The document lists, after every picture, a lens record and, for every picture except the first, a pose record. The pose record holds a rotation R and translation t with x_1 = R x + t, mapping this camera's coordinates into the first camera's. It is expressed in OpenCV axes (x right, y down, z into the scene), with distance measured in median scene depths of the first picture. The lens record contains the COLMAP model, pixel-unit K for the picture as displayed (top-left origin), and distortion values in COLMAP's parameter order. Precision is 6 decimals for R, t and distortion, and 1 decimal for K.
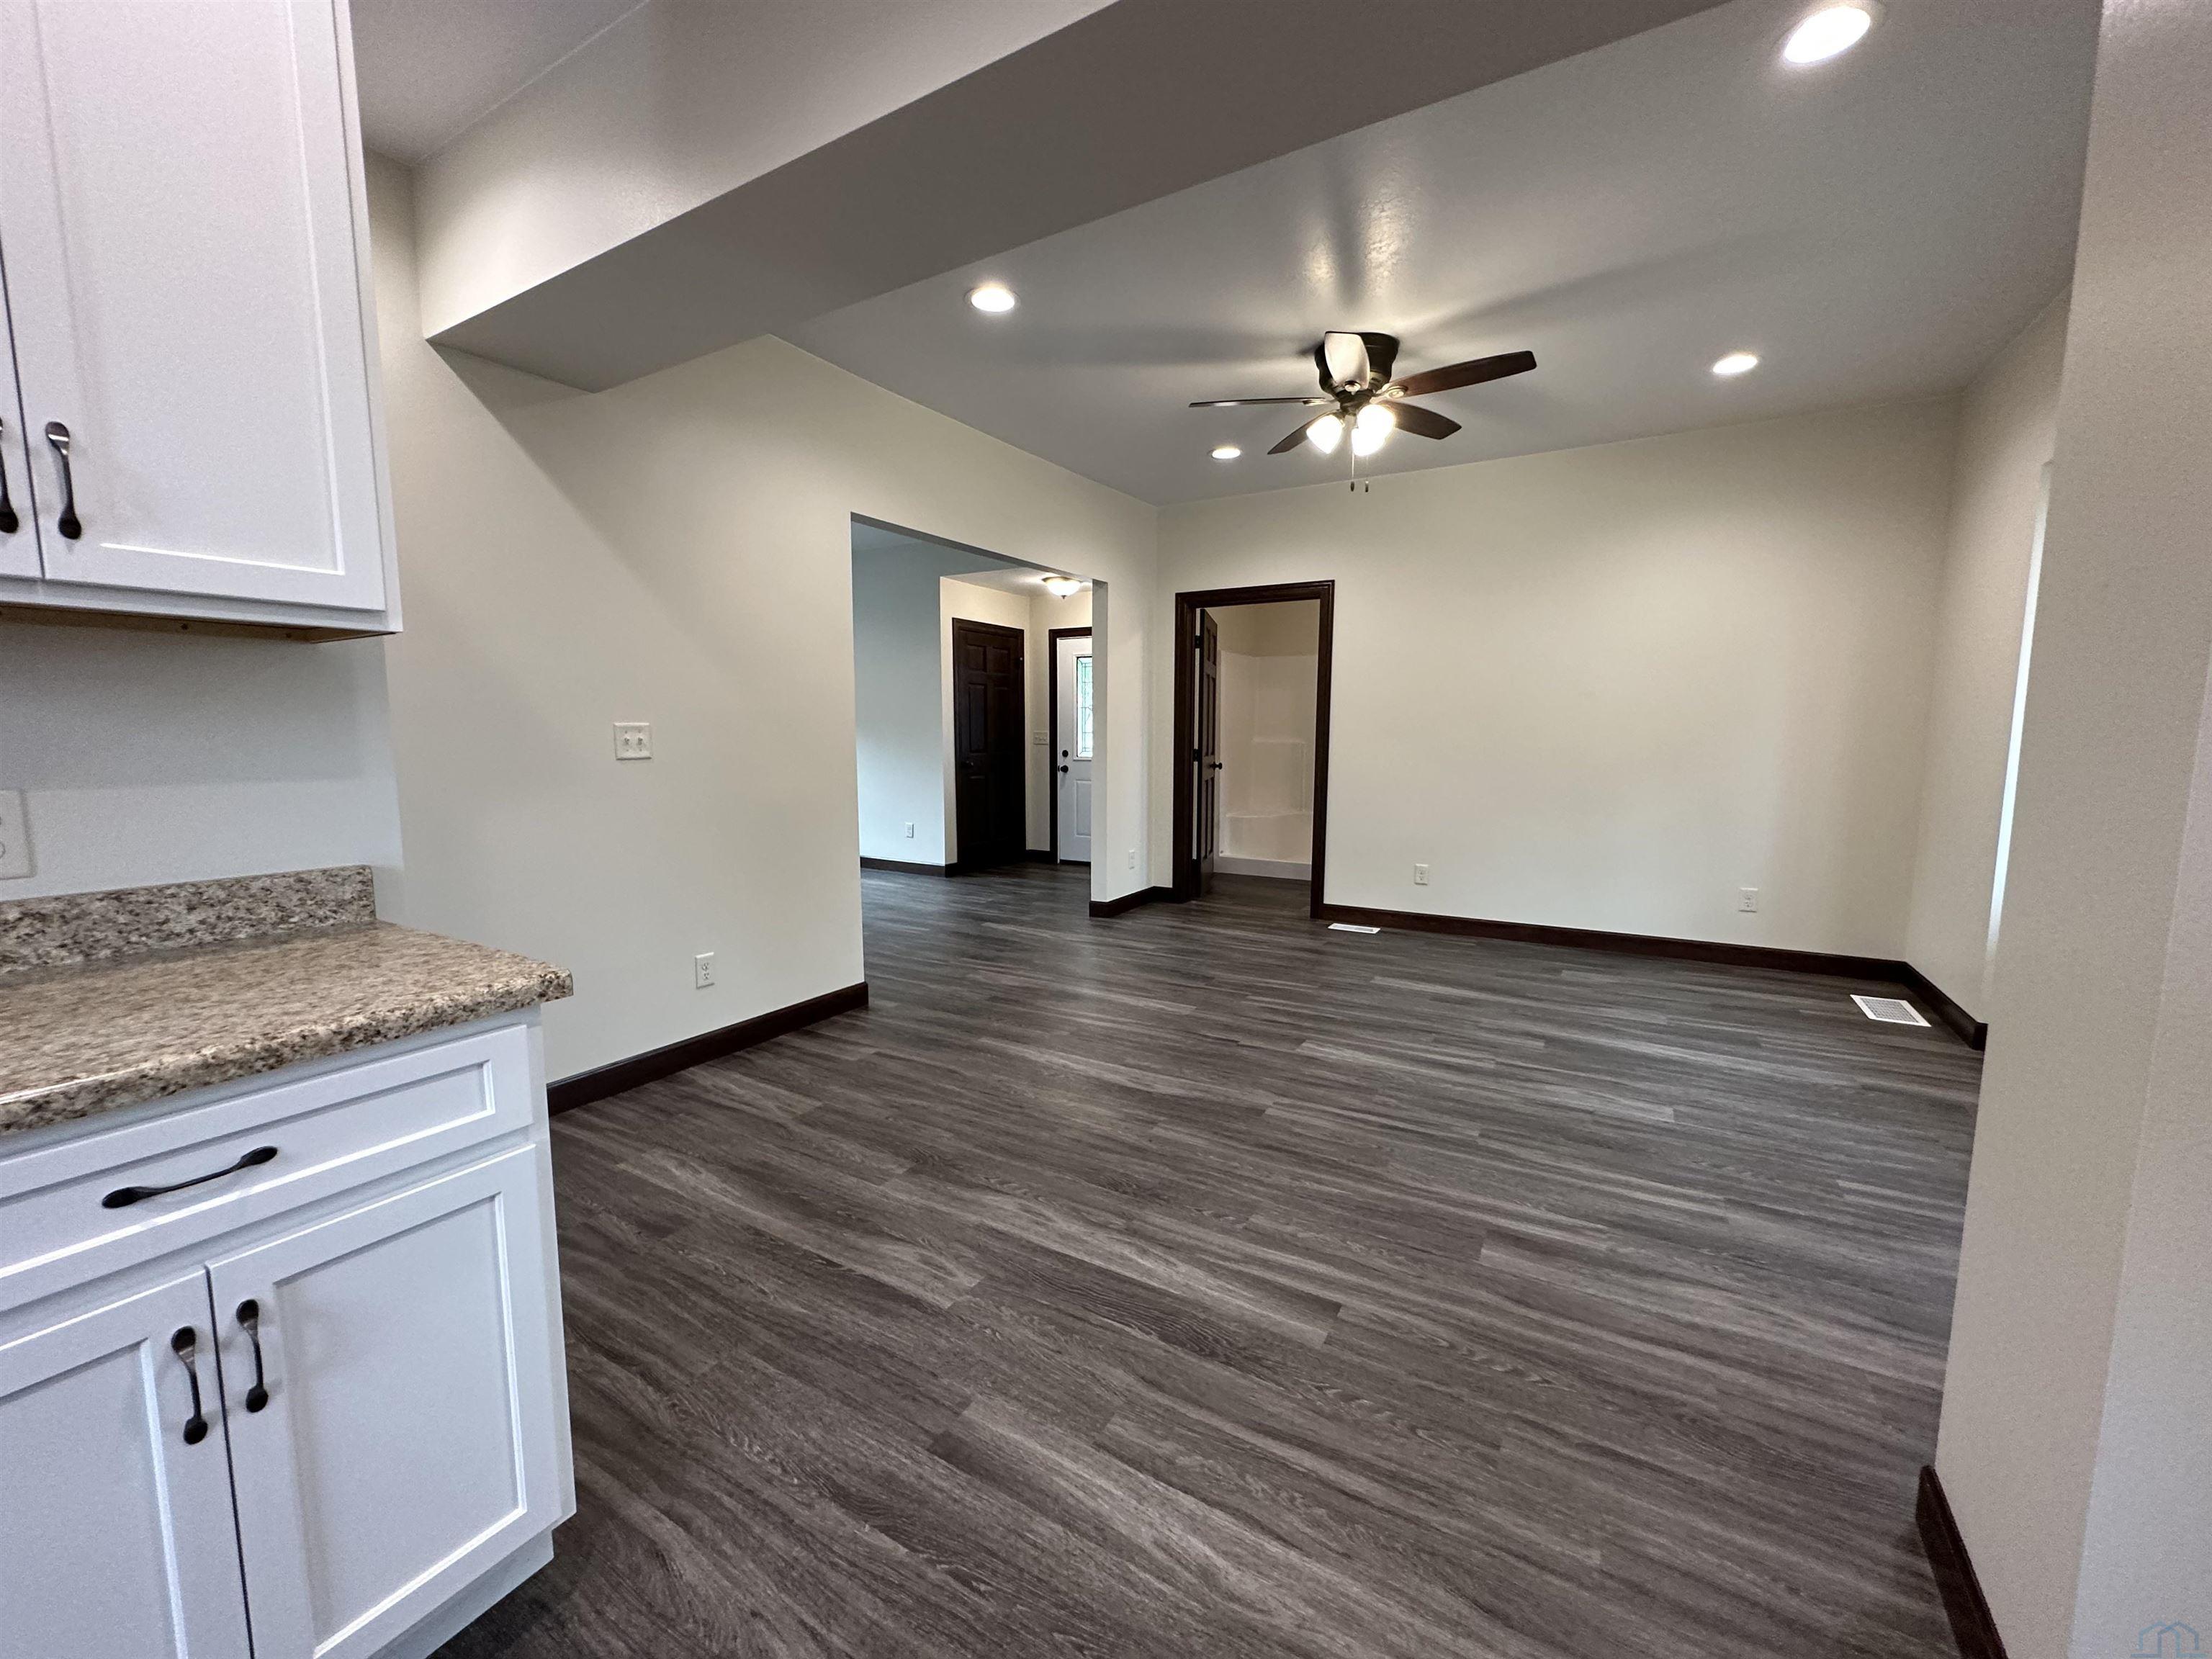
lens RADIAL K [[897.7, 0, 1106.0], [0, 897.7, 829.5], [0, 0, 1]] dist [-0.000283, -0.000127]
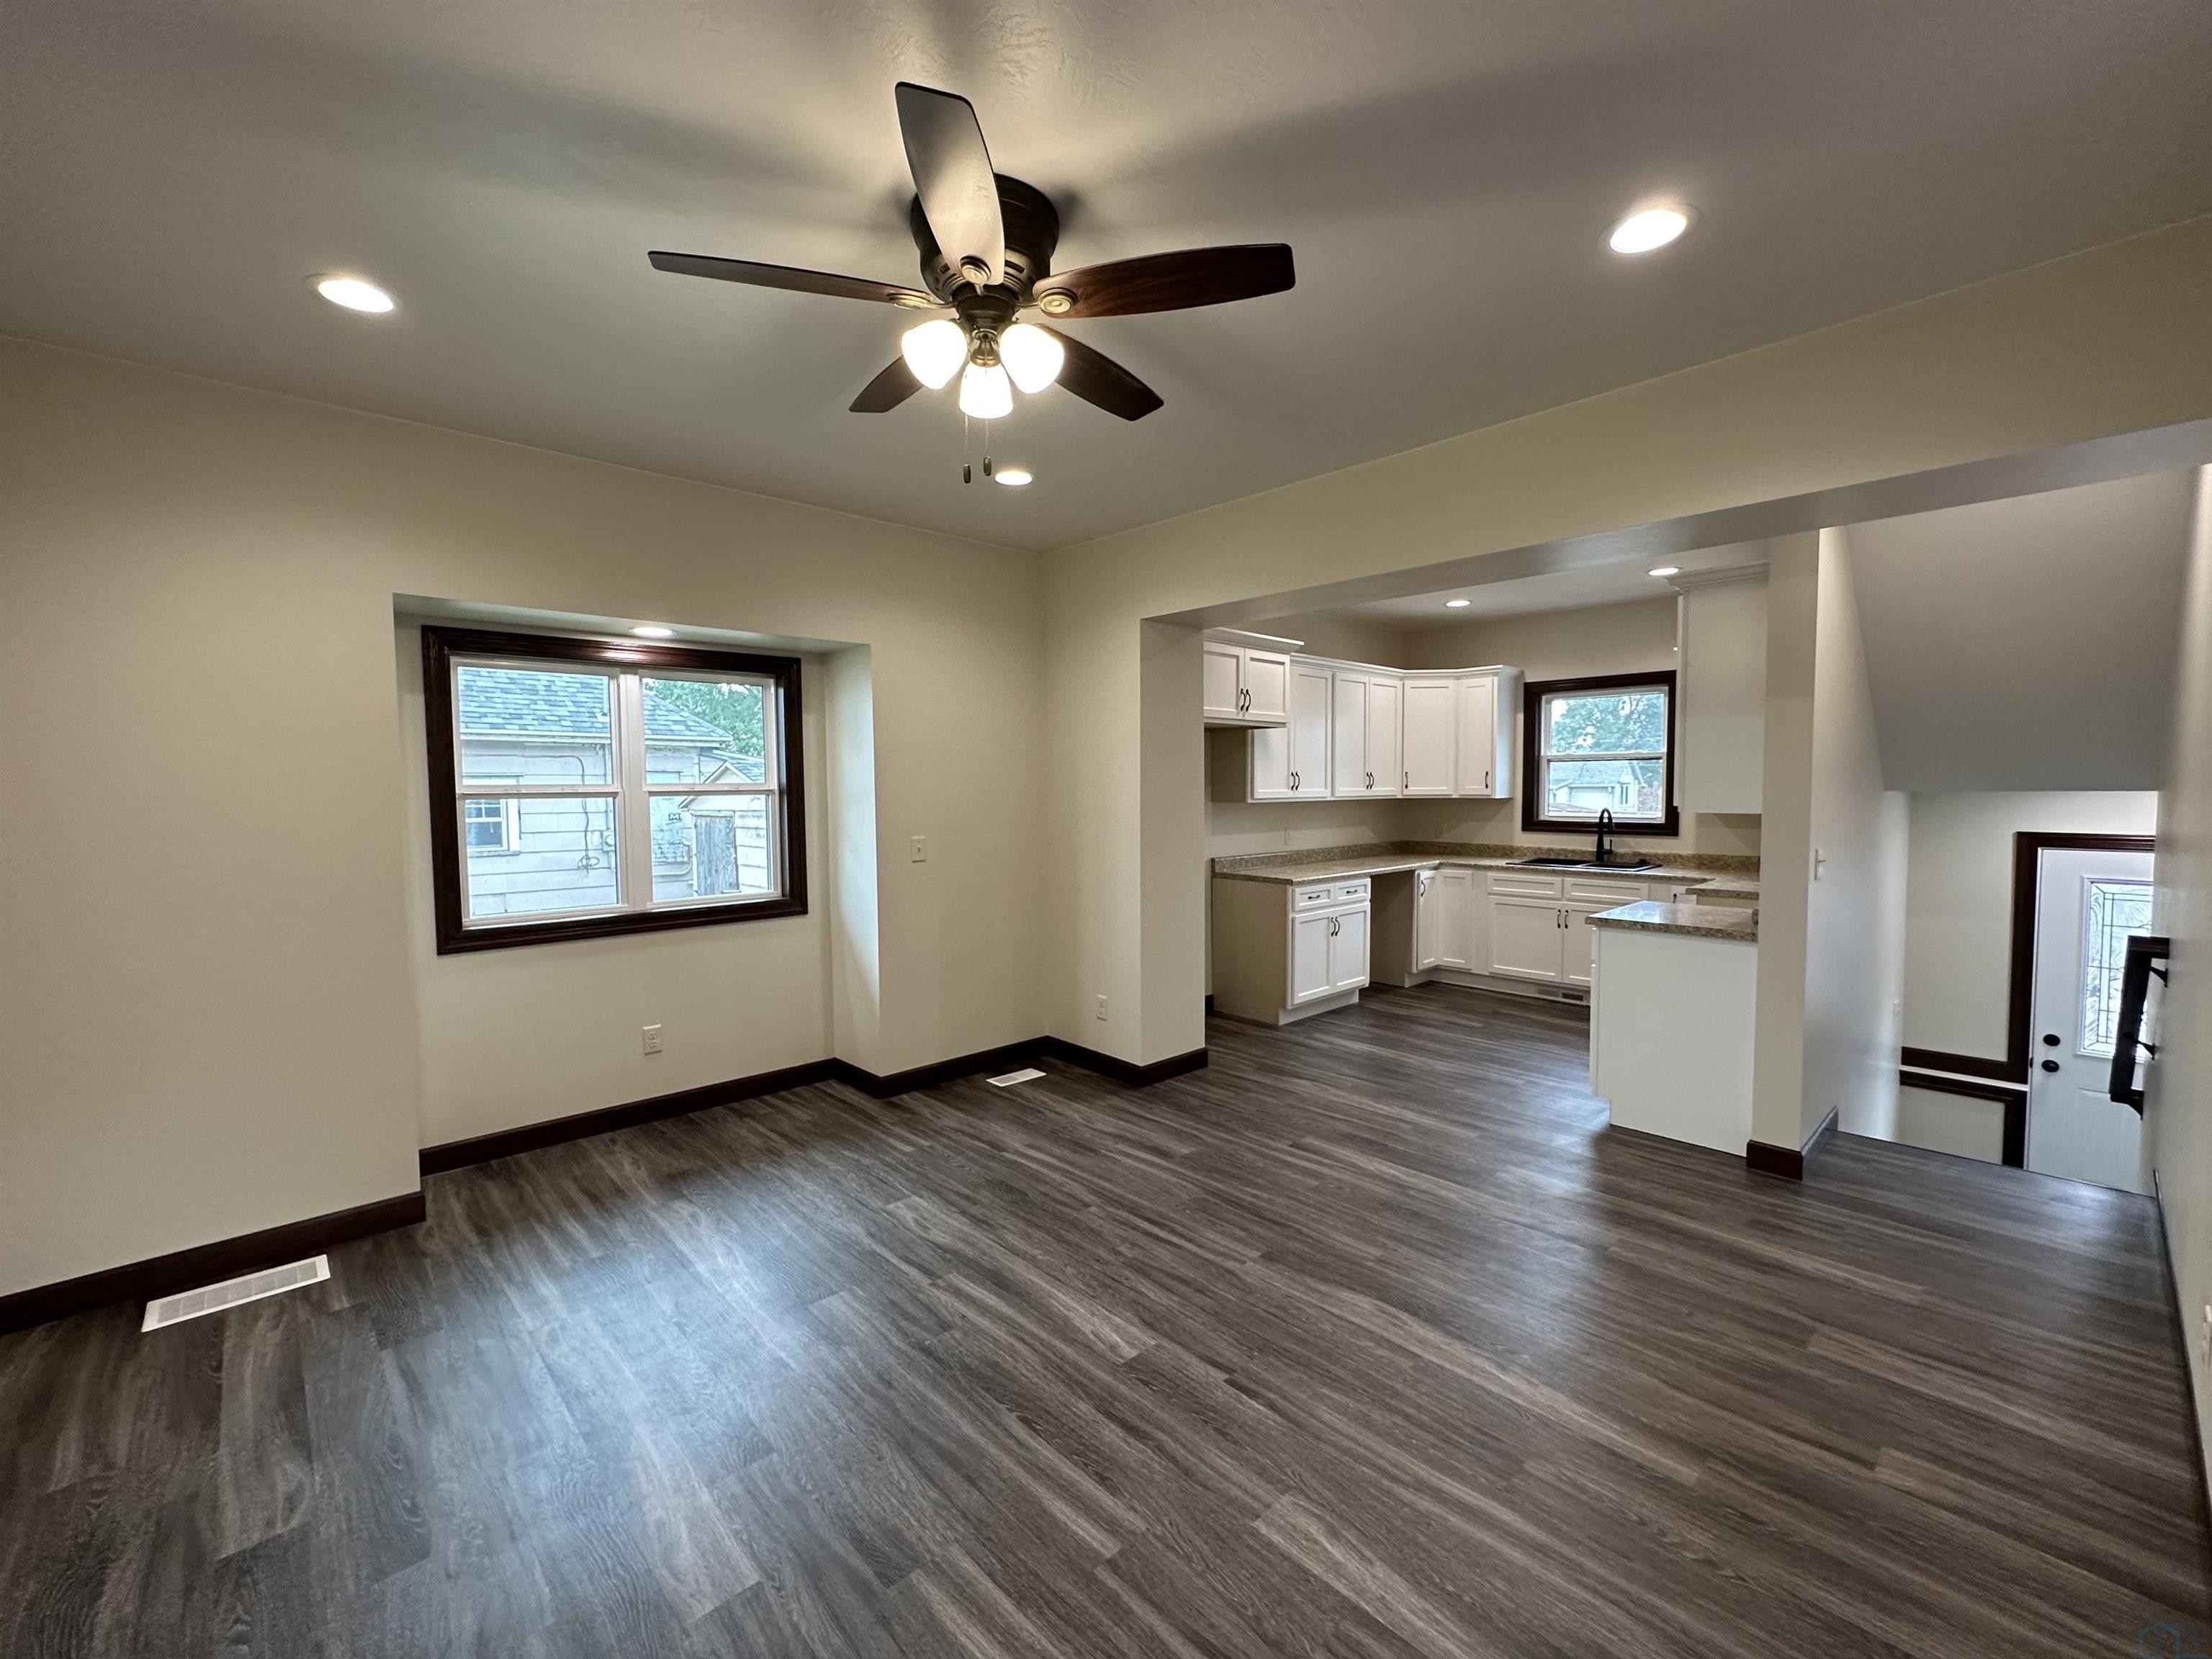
lens RADIAL K [[897.7, 0, 1106.0], [0, 897.7, 829.5], [0, 0, 1]] dist [-0.000283, -0.000127]
pose [[-0.957735, -0.006709, 0.287575, 0.060923], [0.040267, 0.986757, 0.157126, -0.320710], [-0.284821, 0.162065, -0.944781, 1.968220]]
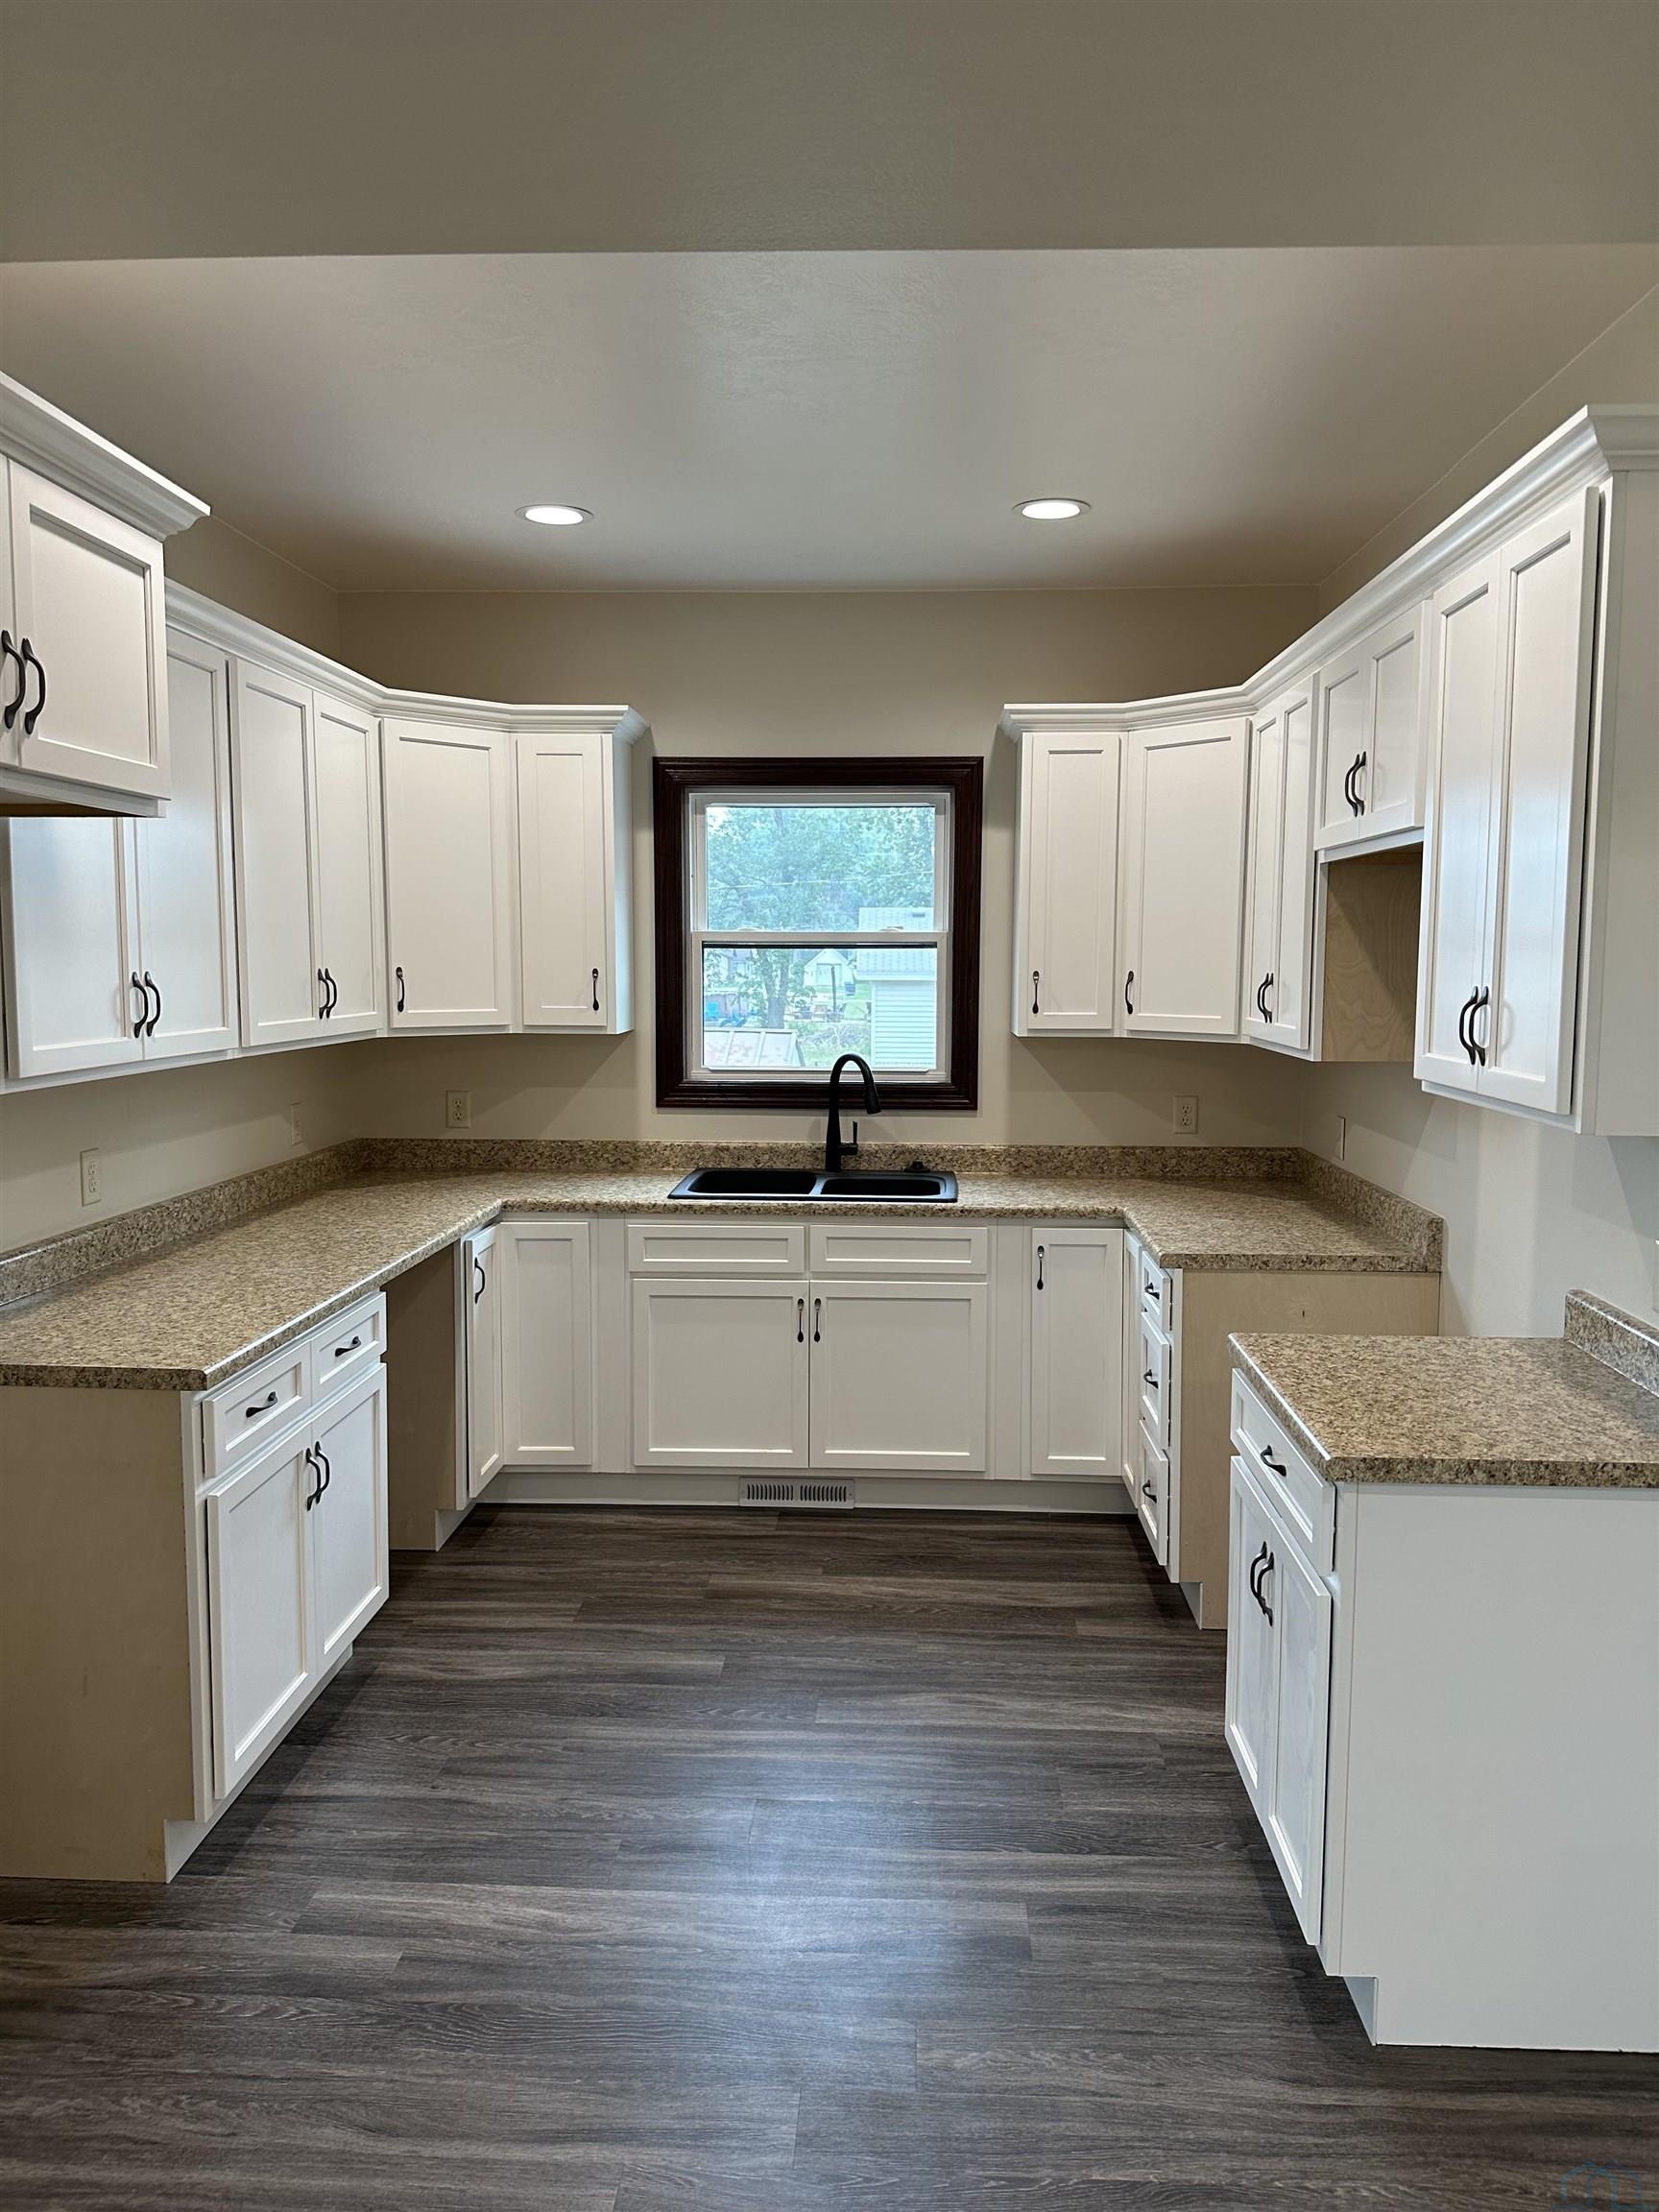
lens RADIAL K [[1534.4, 0, 829.5], [0, 1534.4, 1106.0], [0, 0, 1]] dist [0.079391, -0.085719]
pose [[-0.886391, 0.044083, -0.460834, 0.326140], [-0.053828, 0.978889, 0.197176, -0.251986], [0.459798, 0.199581, -0.865305, 0.974648]]
